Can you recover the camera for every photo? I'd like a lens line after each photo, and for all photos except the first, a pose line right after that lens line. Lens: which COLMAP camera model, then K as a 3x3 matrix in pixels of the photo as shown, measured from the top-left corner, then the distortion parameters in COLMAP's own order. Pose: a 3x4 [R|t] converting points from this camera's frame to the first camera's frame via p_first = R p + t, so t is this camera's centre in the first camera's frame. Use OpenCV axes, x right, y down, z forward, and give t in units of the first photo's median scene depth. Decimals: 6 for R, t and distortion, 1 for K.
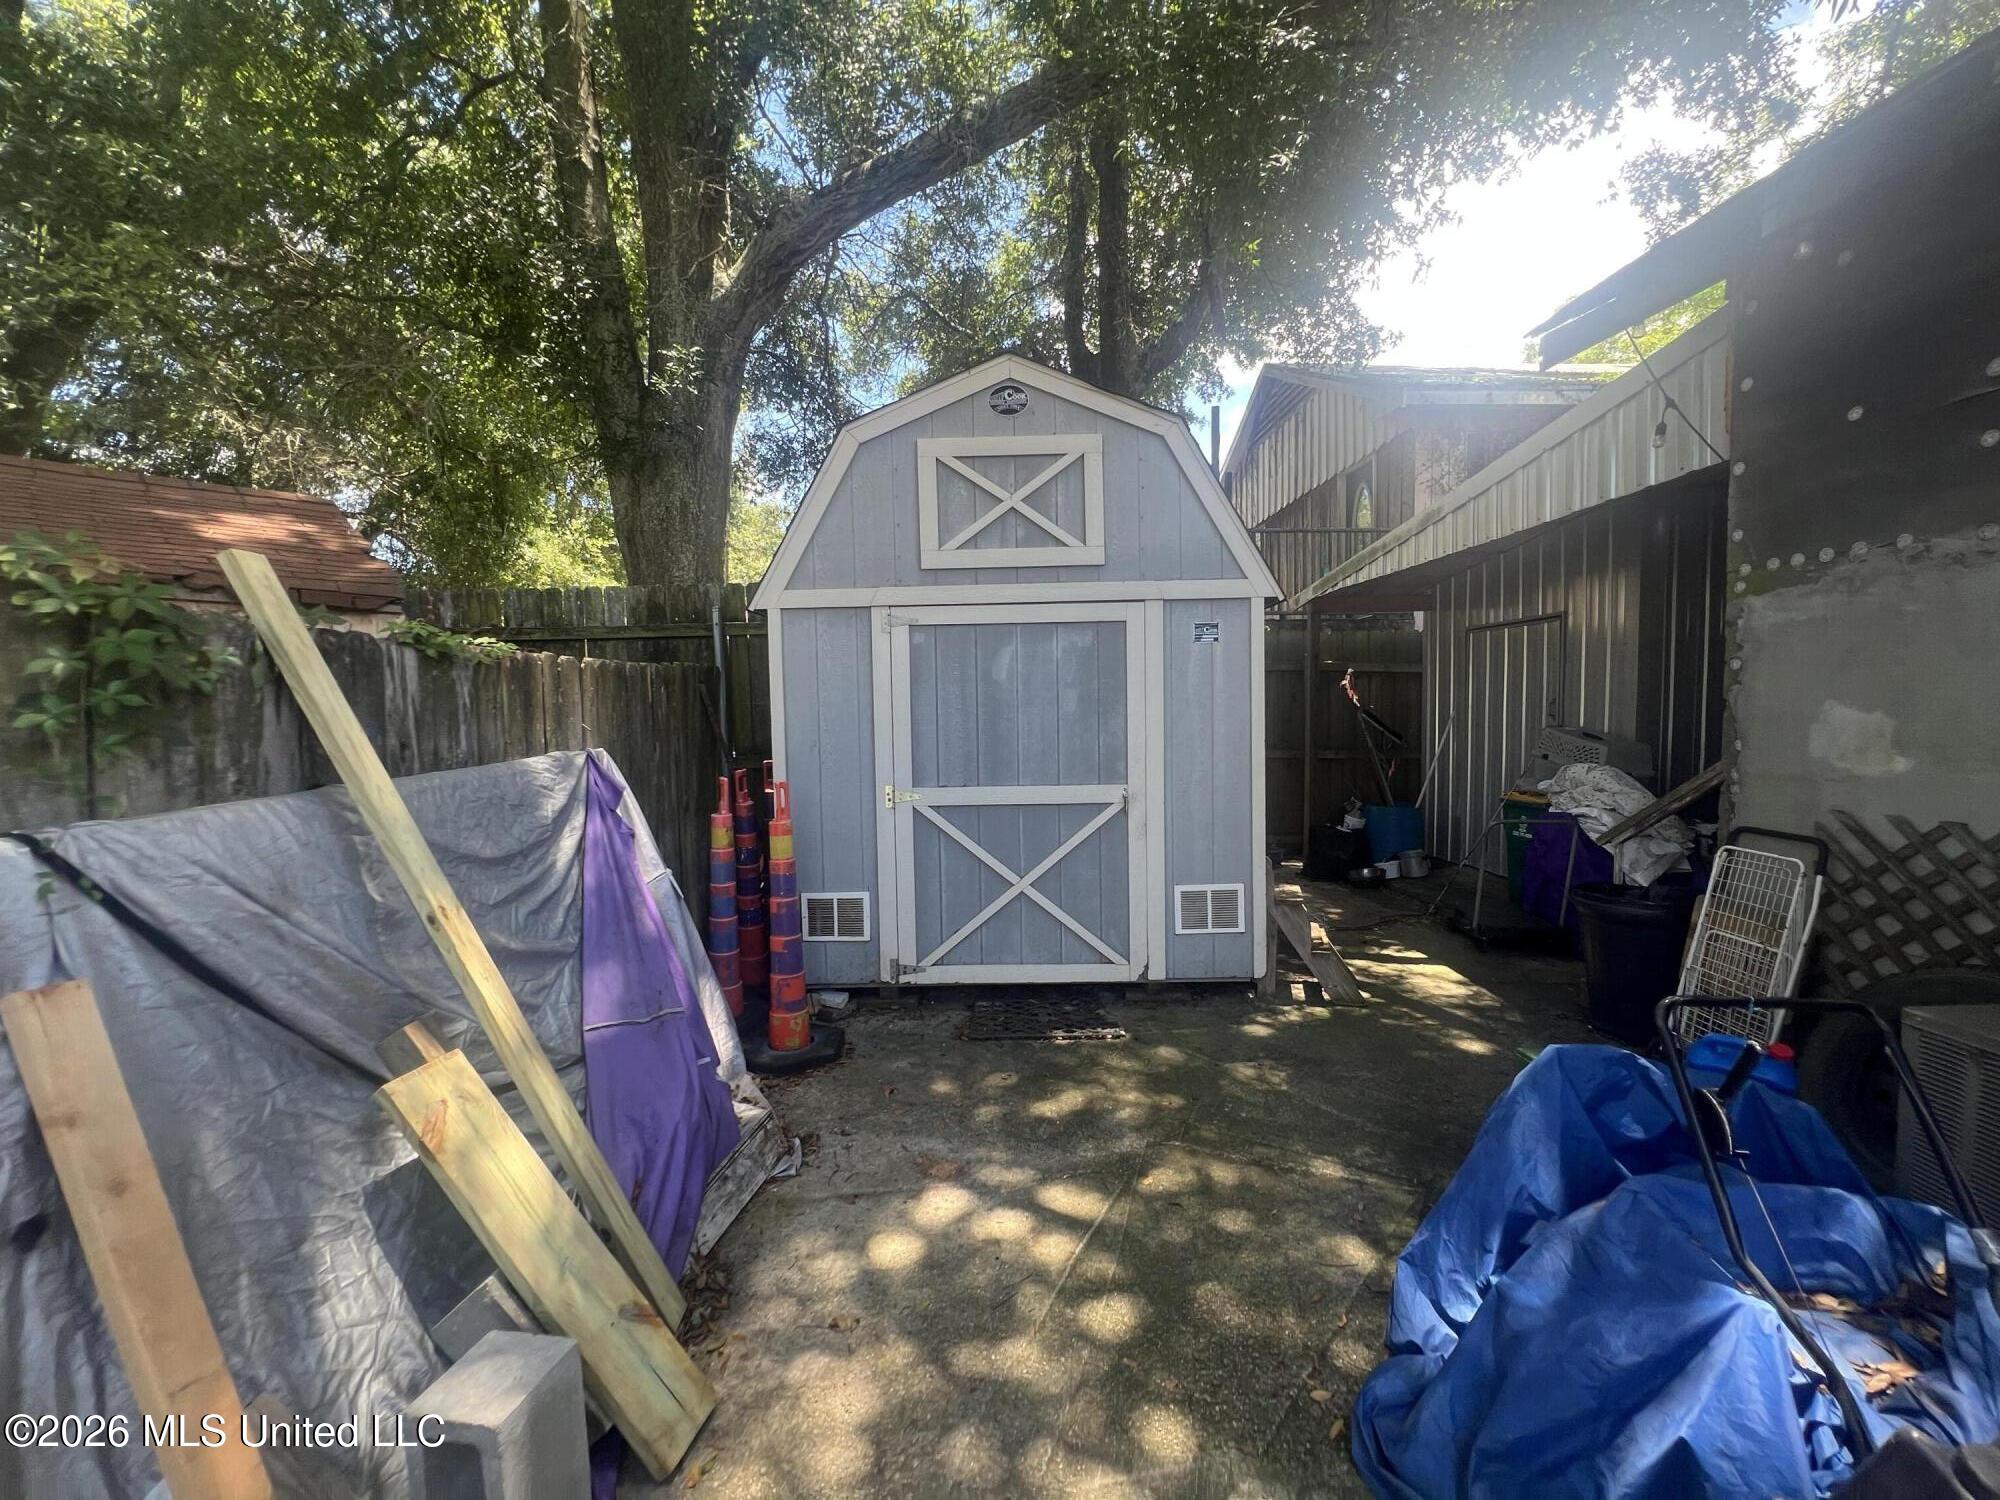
lens RADIAL K [[804.3, 0, 1000.0], [0, 804.3, 750.0], [0, 0, 1]] dist [-0.000467, 0.000335]
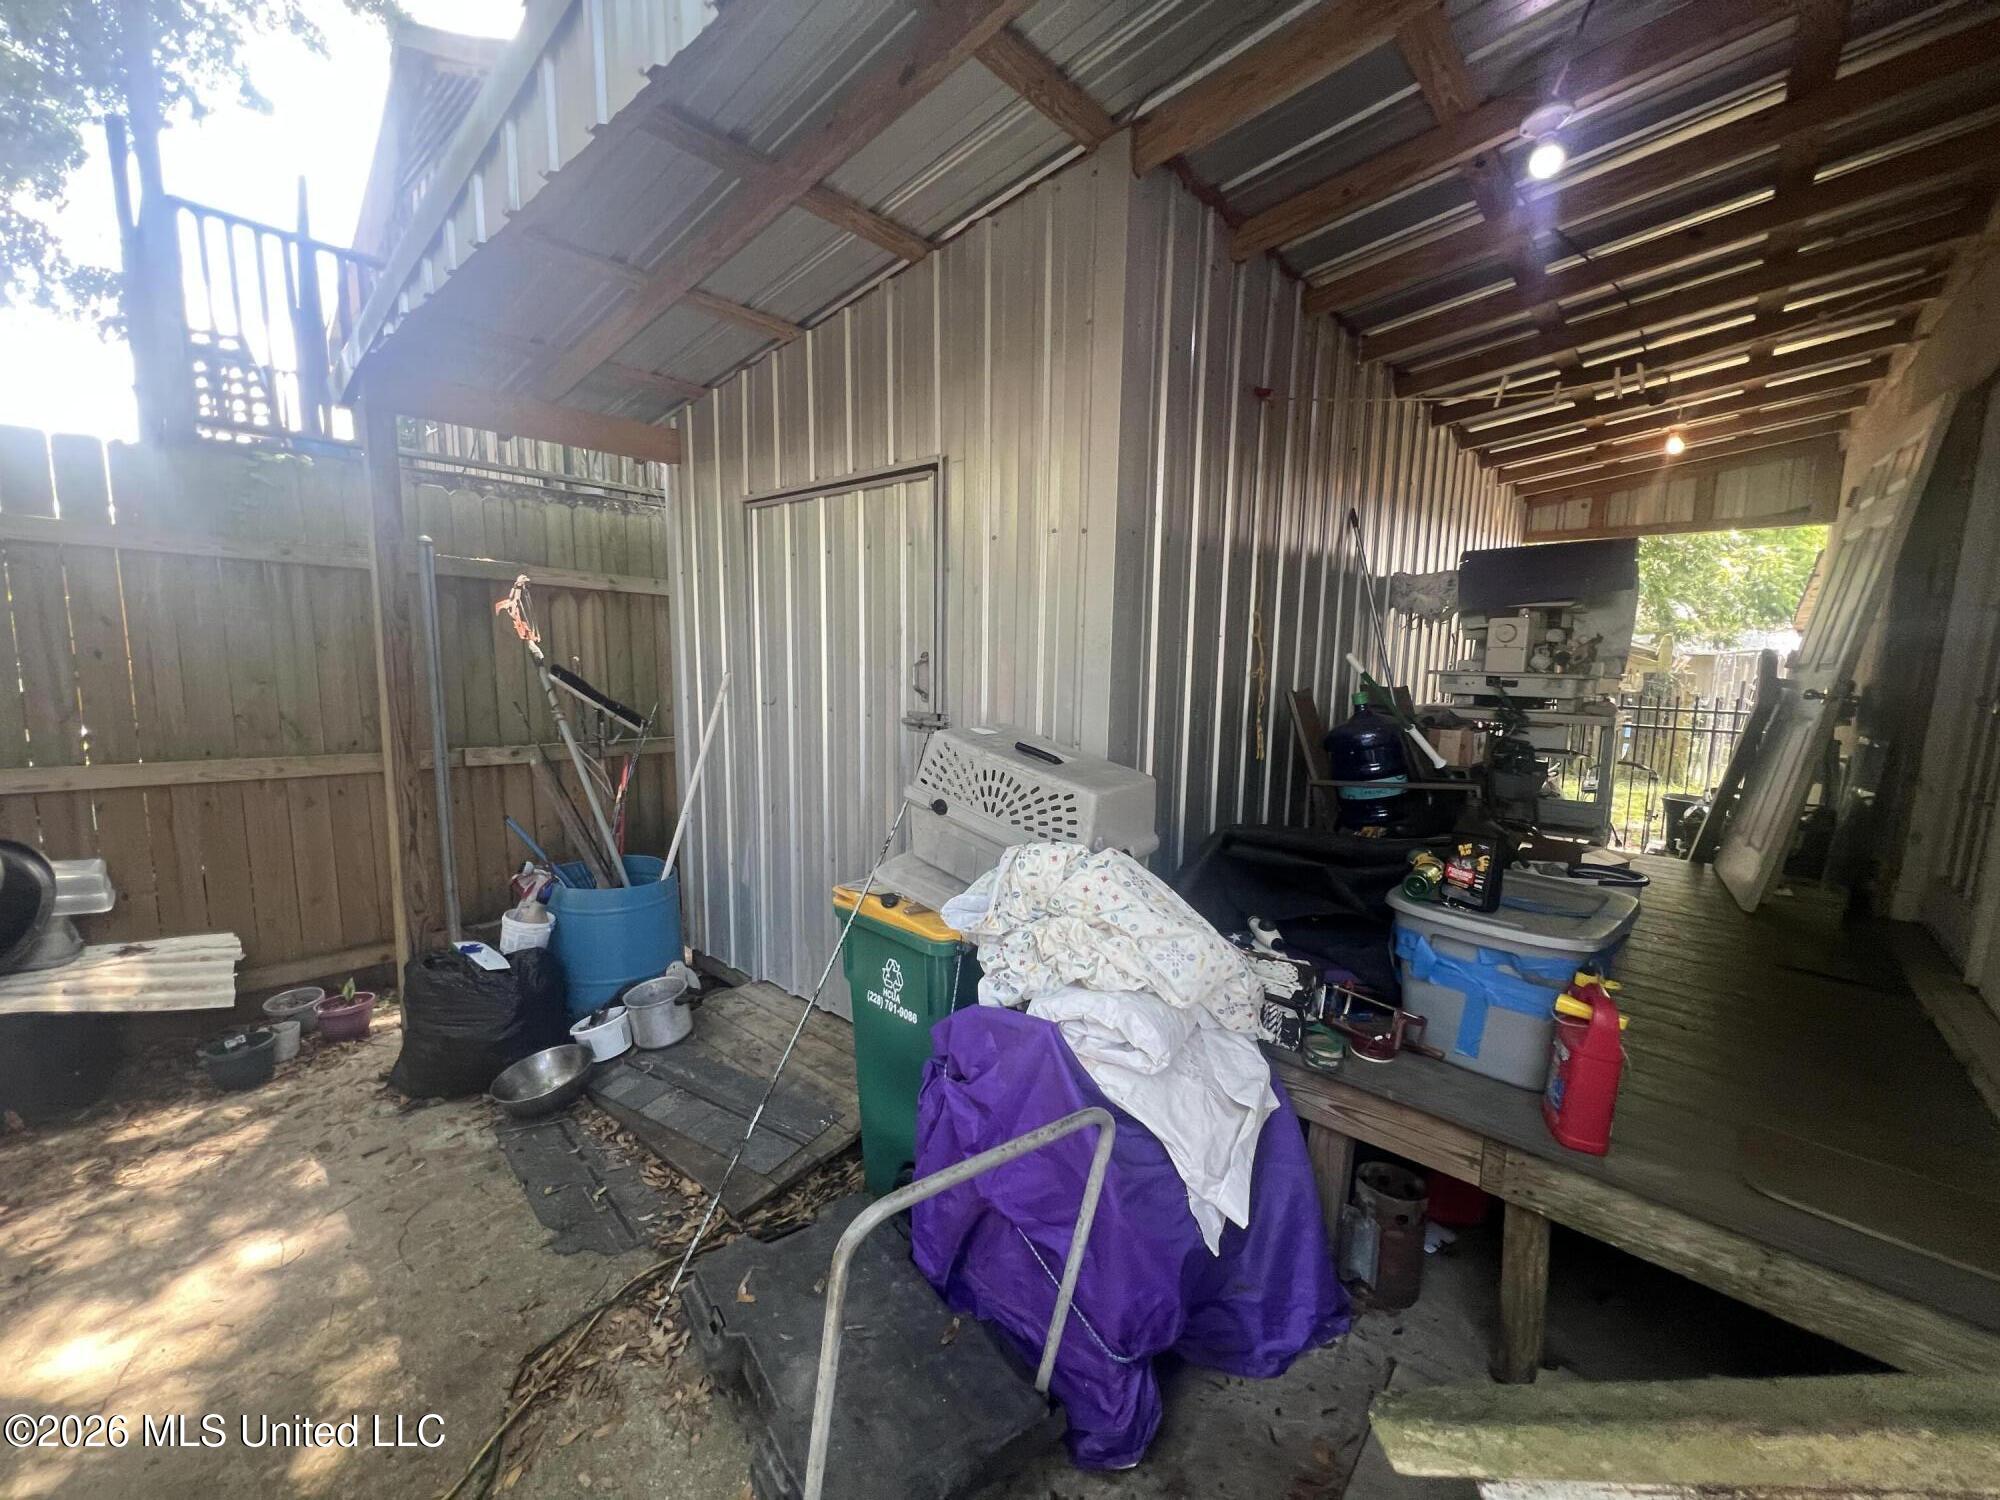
lens RADIAL K [[804.3, 0, 1000.0], [0, 804.3, 750.0], [0, 0, 1]] dist [-0.000467, 0.000335]
pose [[0.680562, -0.068703, 0.729462, 0.401760], [0.015671, 0.996731, 0.079254, -0.048166], [-0.732523, -0.042506, 0.679414, 0.689073]]
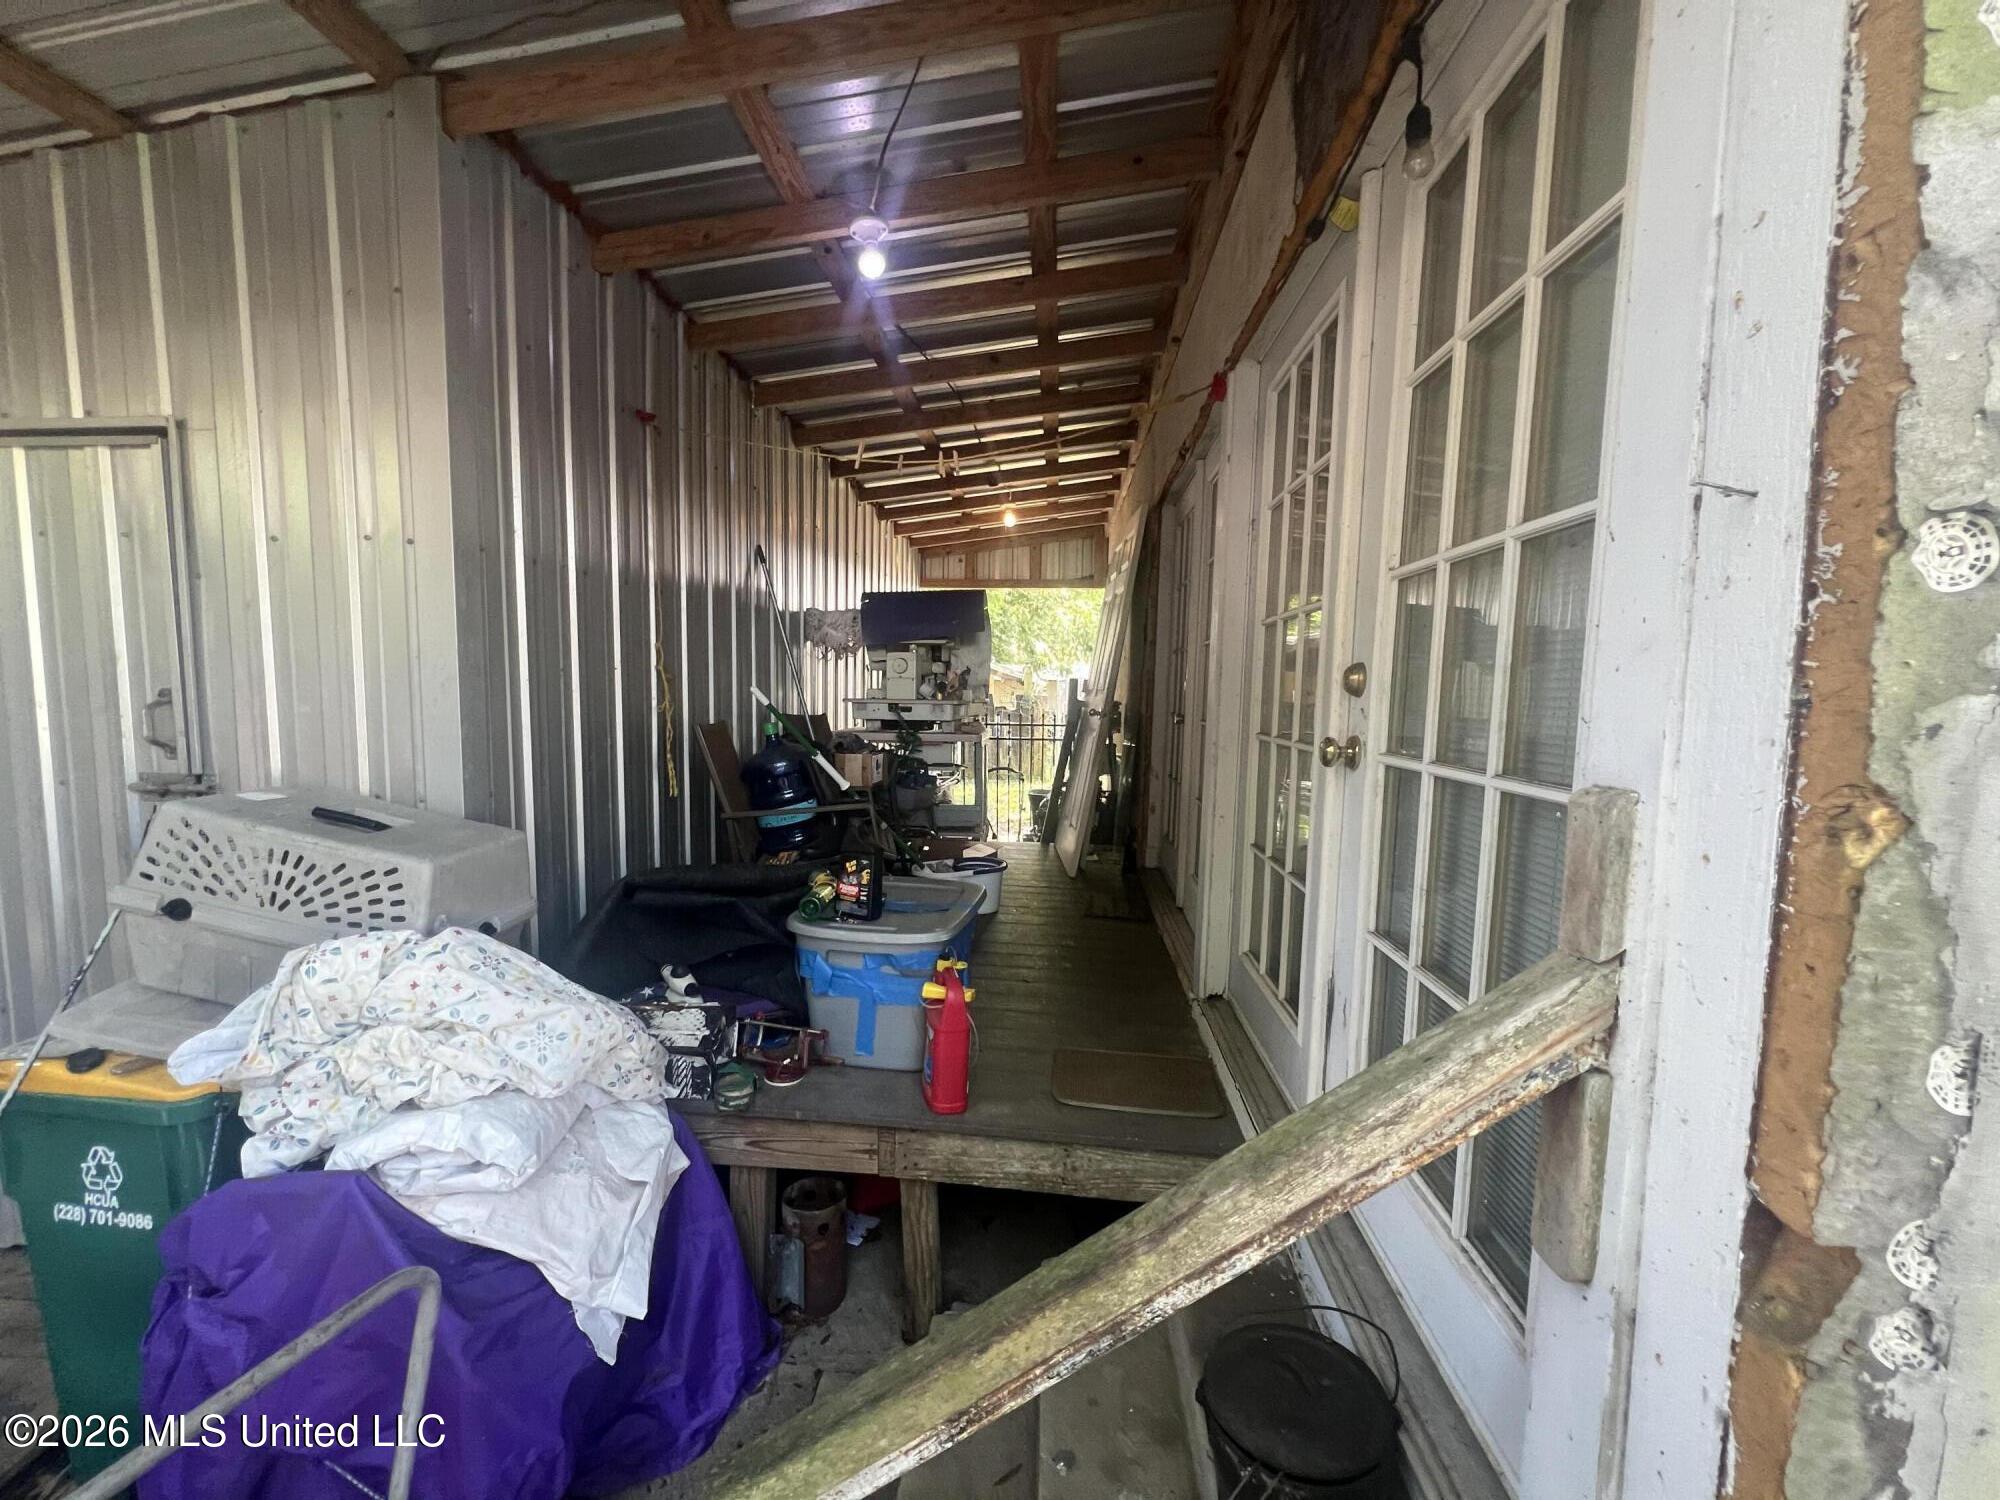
lens RADIAL K [[806.3, 0, 1000.0], [0, 806.3, 750.0], [0, 0, 1]] dist [-0.001621, 0.000161]
pose [[0.106085, -0.069225, 0.991945, 0.422593], [0.039695, 0.997073, 0.065338, -0.051488], [-0.993564, 0.032444, 0.108522, 0.663150]]
